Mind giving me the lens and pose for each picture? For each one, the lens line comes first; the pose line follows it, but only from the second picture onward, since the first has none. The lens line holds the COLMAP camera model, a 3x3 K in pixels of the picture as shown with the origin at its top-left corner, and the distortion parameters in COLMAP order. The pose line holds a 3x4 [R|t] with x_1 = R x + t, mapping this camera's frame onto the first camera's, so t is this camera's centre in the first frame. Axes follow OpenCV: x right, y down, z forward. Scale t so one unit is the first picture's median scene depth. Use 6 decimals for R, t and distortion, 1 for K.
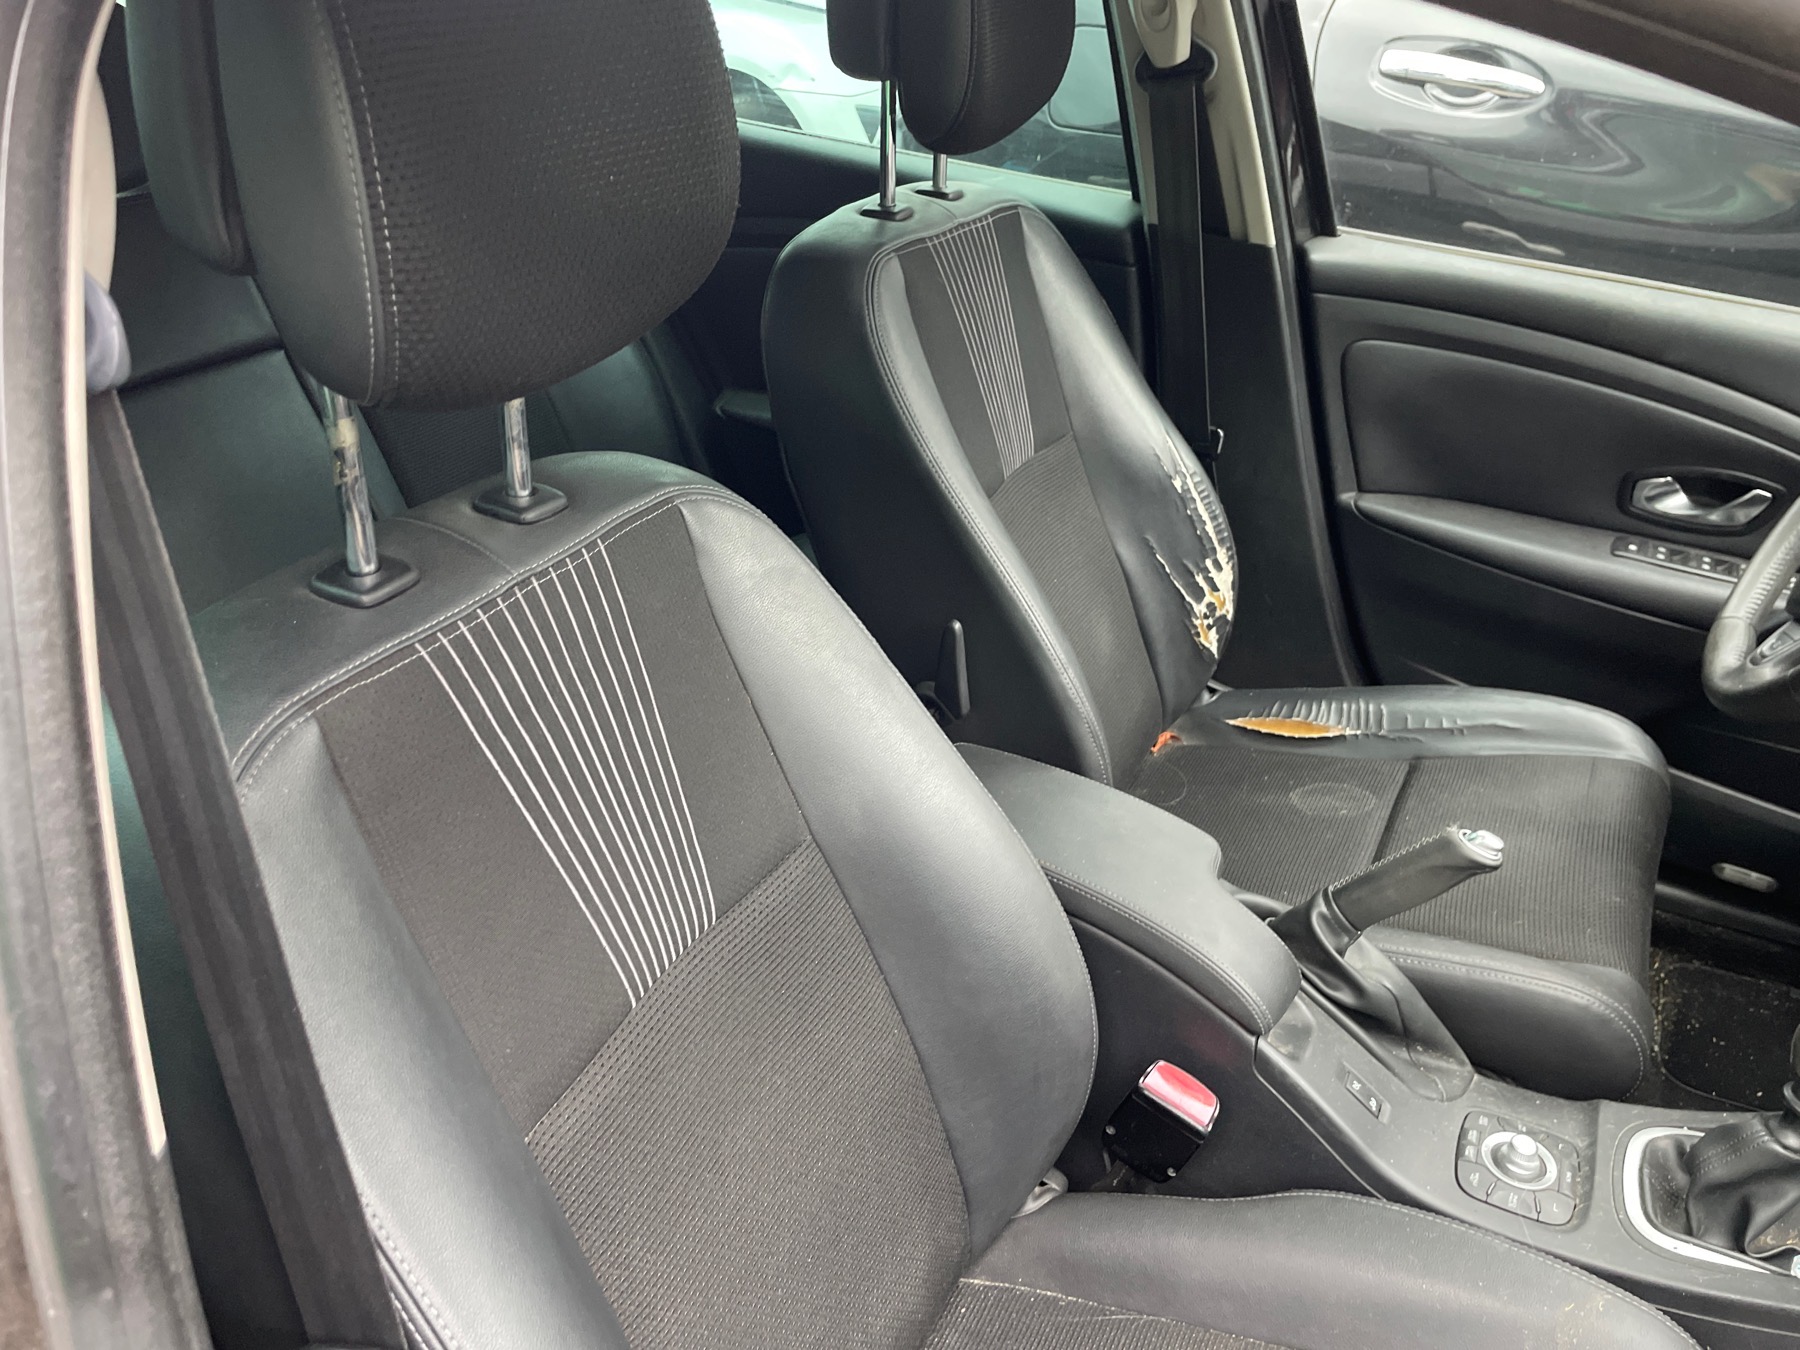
lens RADIAL K [[1361.7, 0, 904.6], [0, 1361.7, 657.3], [0, 0, 1]] dist [0.083100, -0.113914]
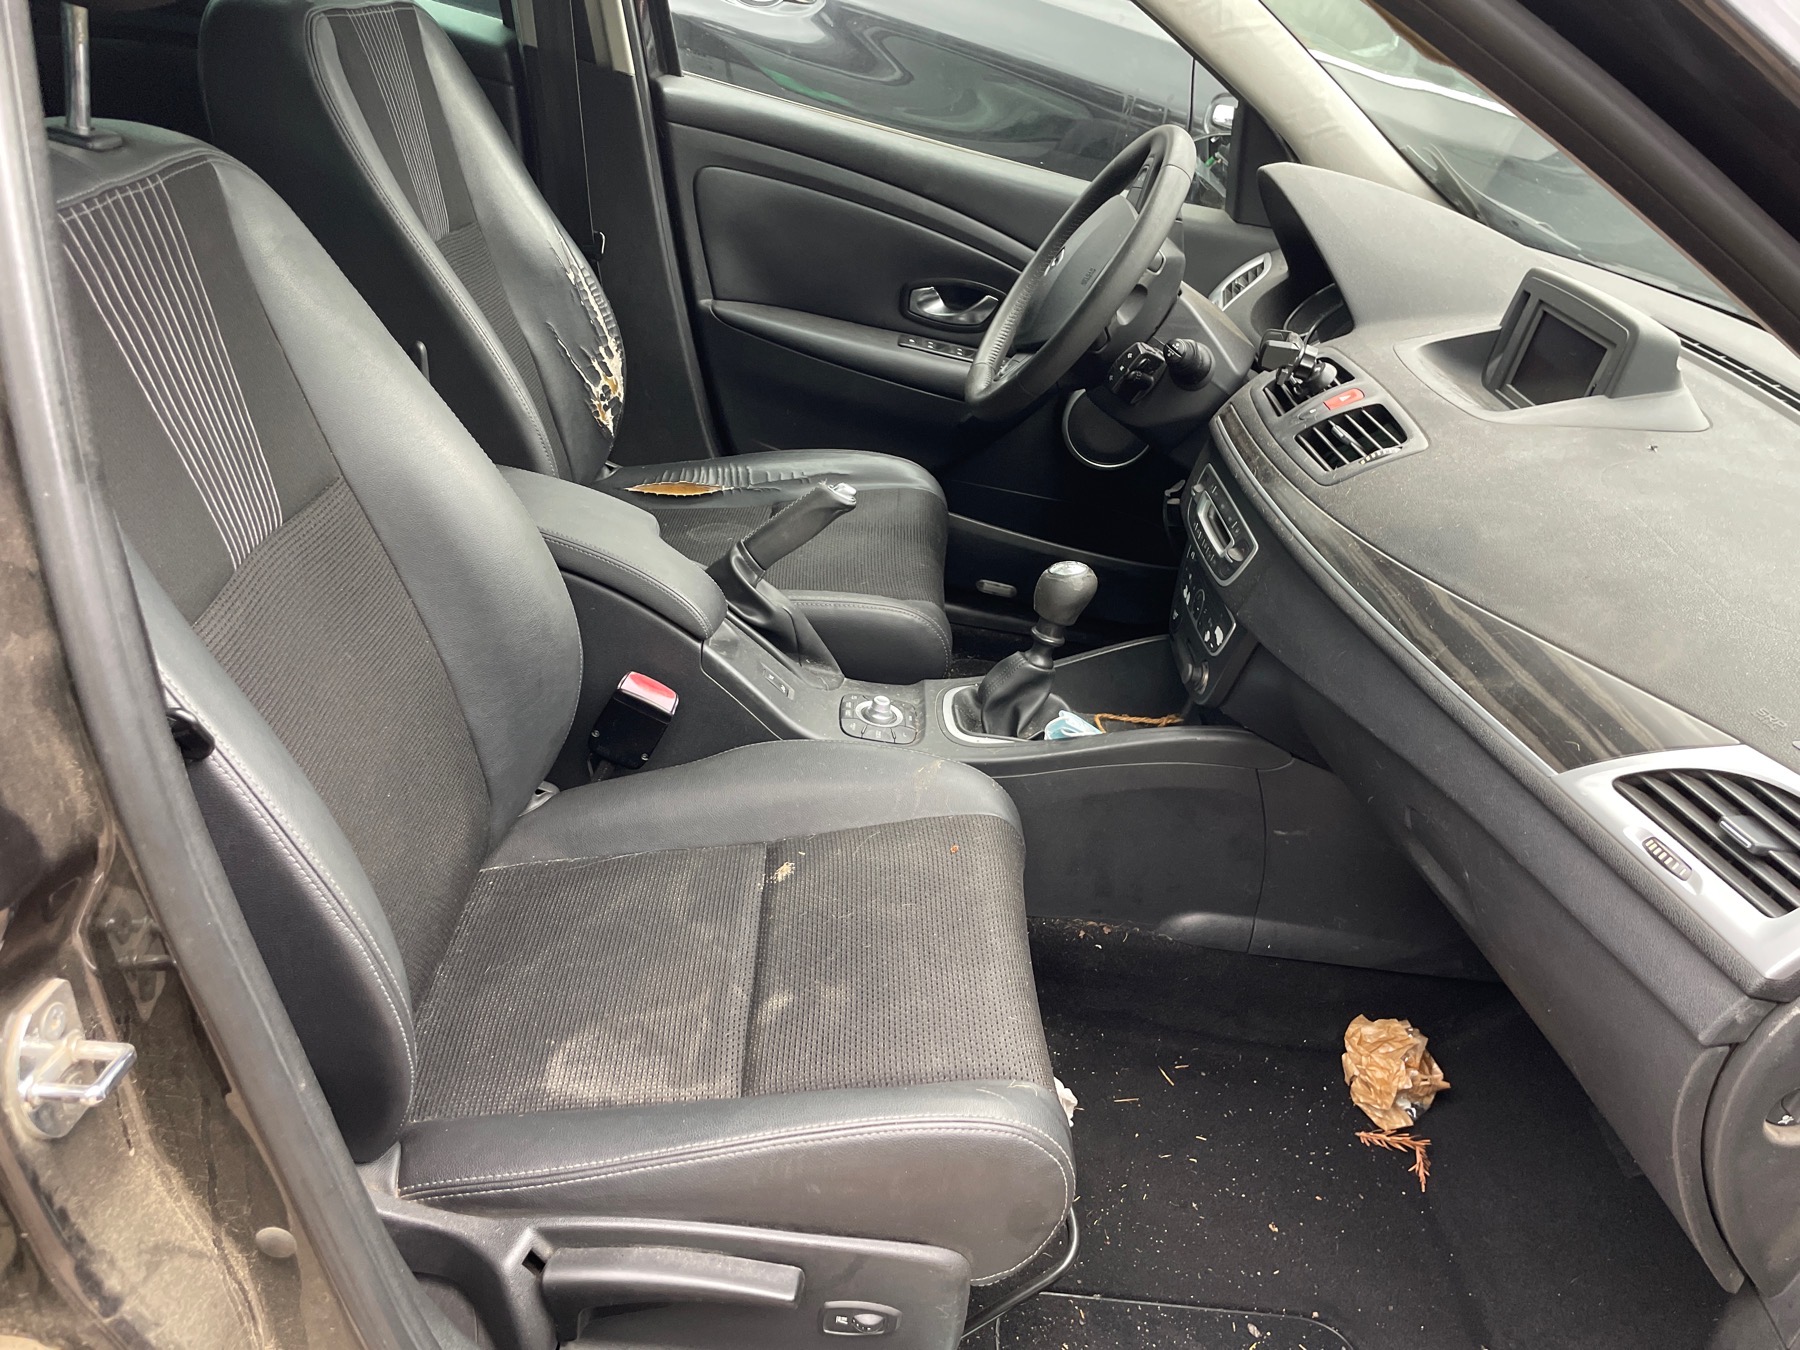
lens RADIAL K [[1361.7, 0, 889.5], [0, 1361.7, 680.0], [0, 0, 1]] dist [0.083100, -0.113914]
pose [[0.884266, -0.089281, 0.458370, -0.135064], [0.066475, 0.995624, 0.065686, 0.164811], [-0.462229, -0.027613, 0.886331, -0.183411]]
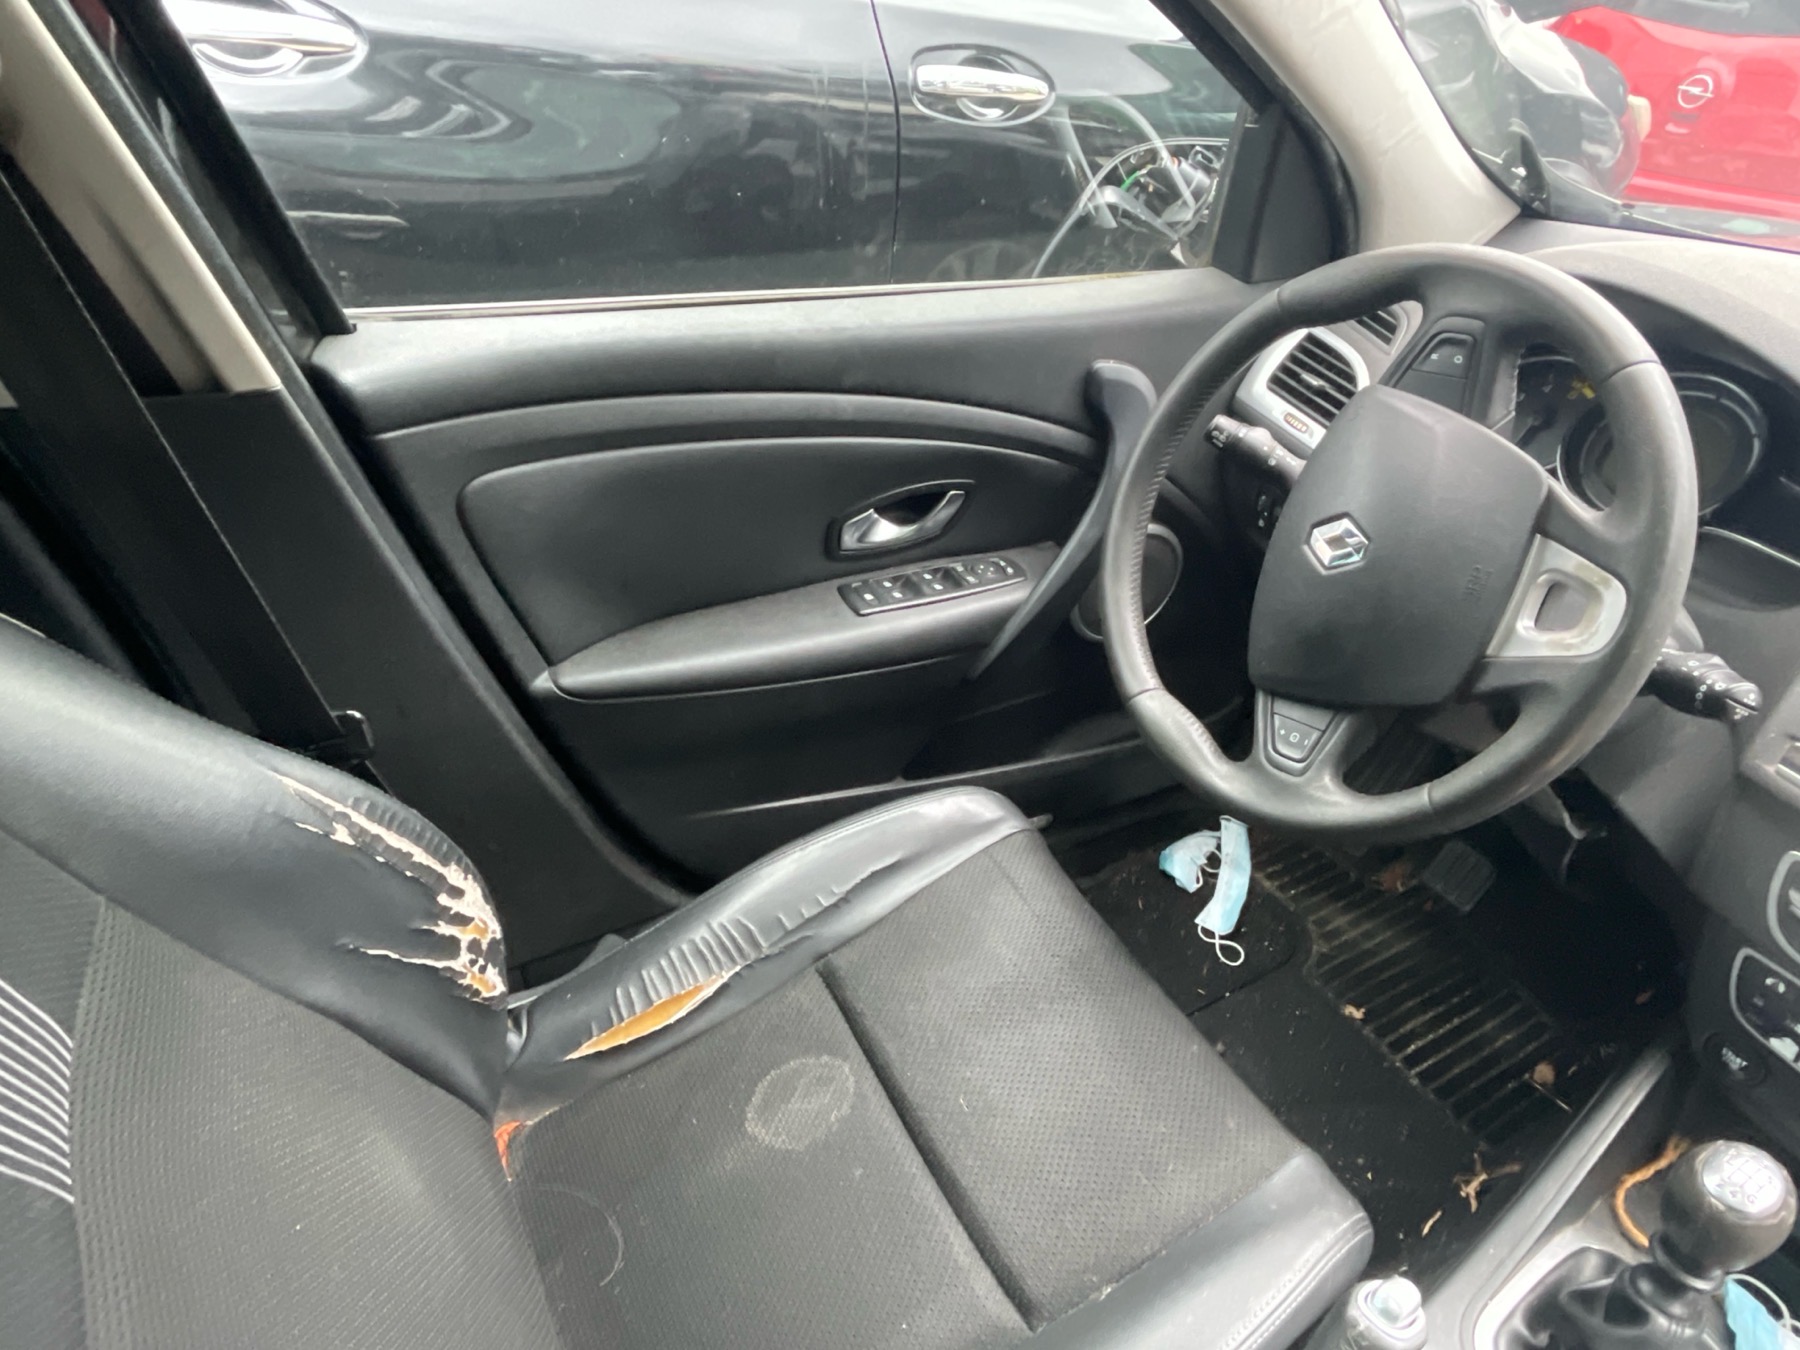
lens RADIAL K [[1069.5, 0, 891.5], [0, 1069.5, 666.8], [0, 0, 1]] dist [-0.005696, 0.001414]
pose [[0.559037, -0.480798, 0.675508, 0.067002], [0.371913, 0.873557, 0.313973, -0.252601], [-0.741052, 0.075708, 0.667166, 0.565902]]
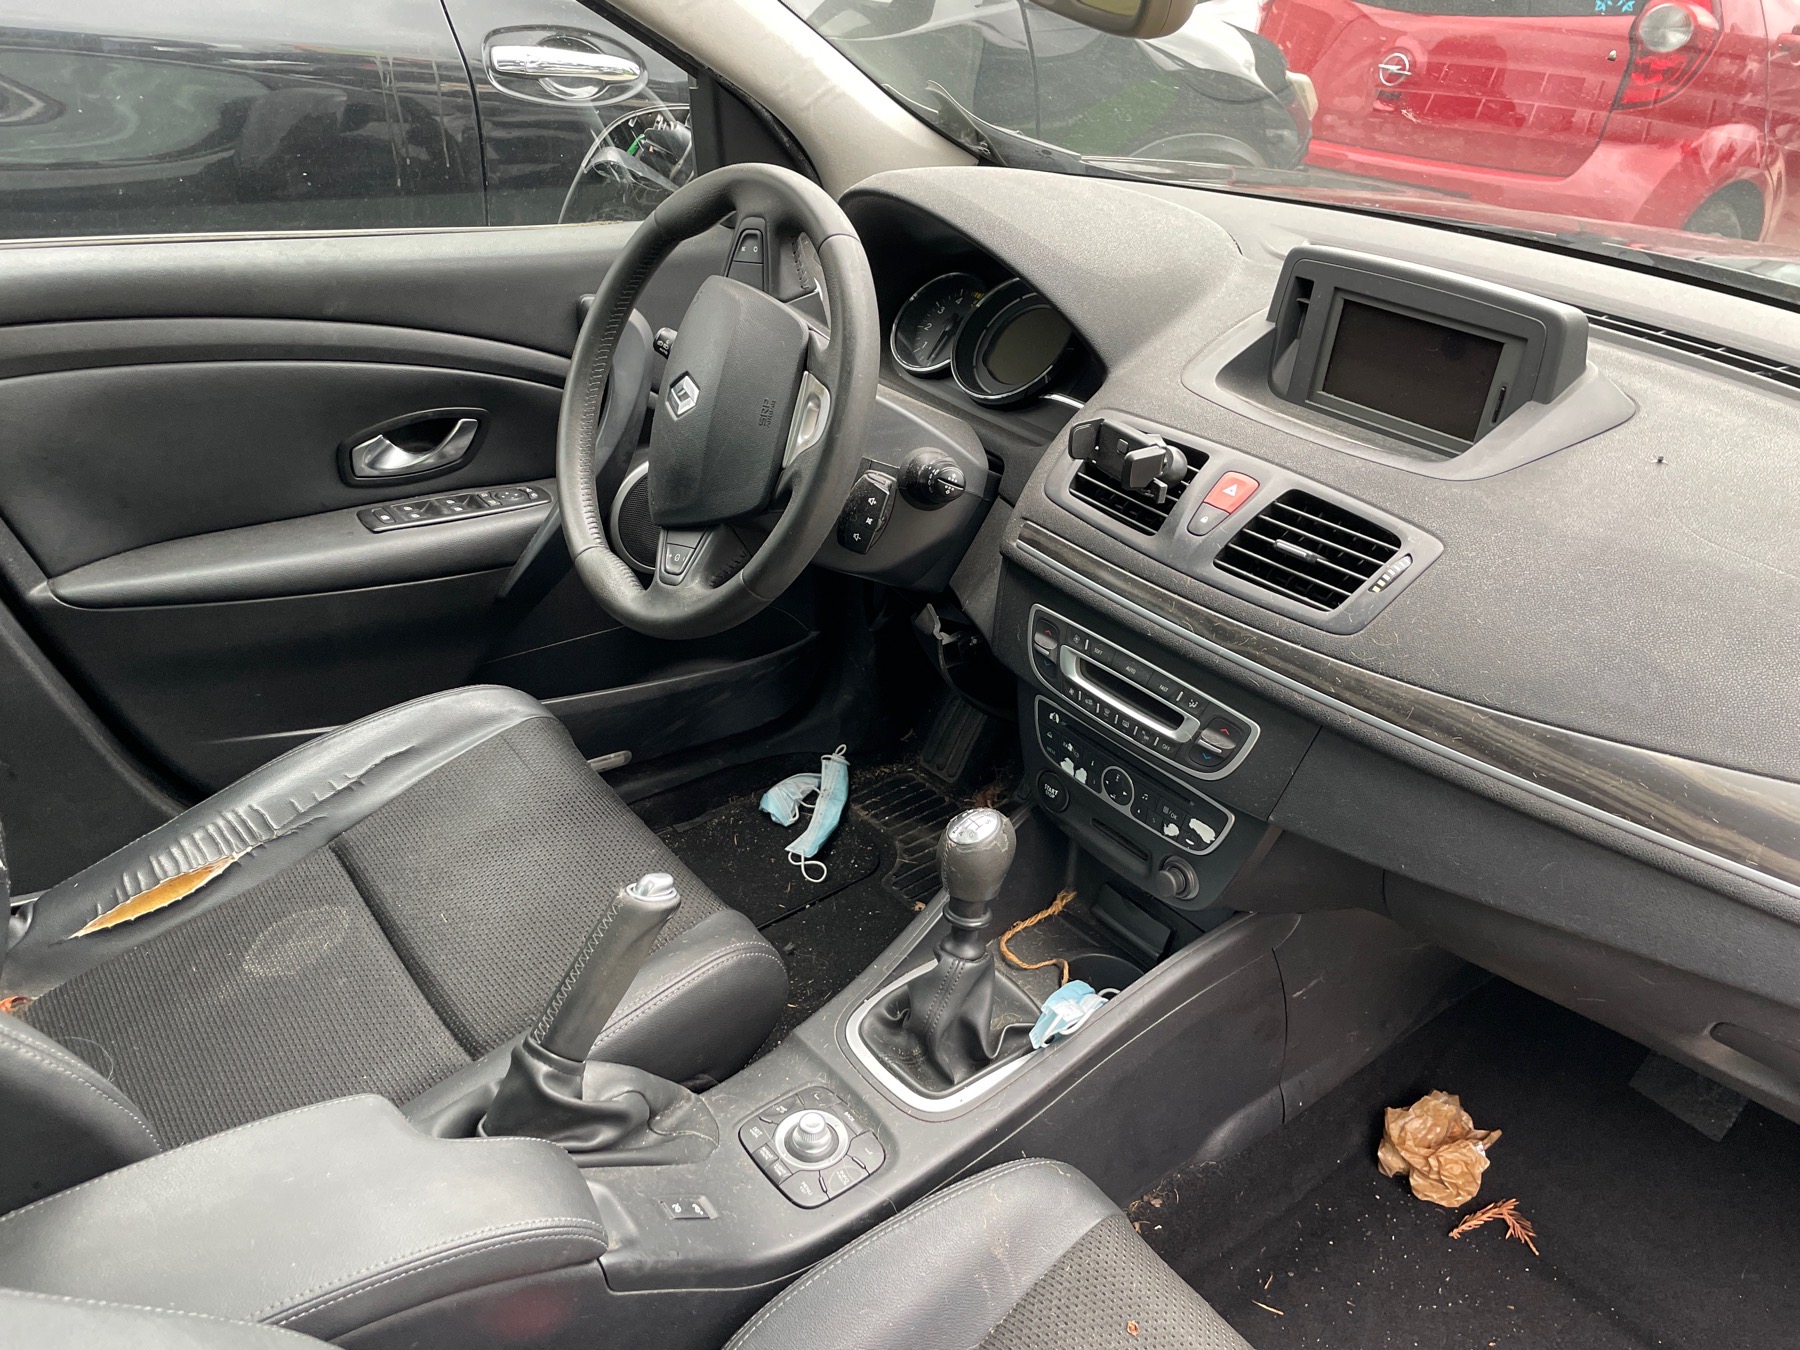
lens RADIAL K [[1361.7, 0, 882.7], [0, 1361.7, 673.3], [0, 0, 1]] dist [0.083100, -0.113914]
pose [[0.423801, -0.450243, 0.785923, -0.099598], [0.398248, 0.871952, 0.284777, -0.121490], [-0.813506, 0.192303, 0.548842, 0.257759]]
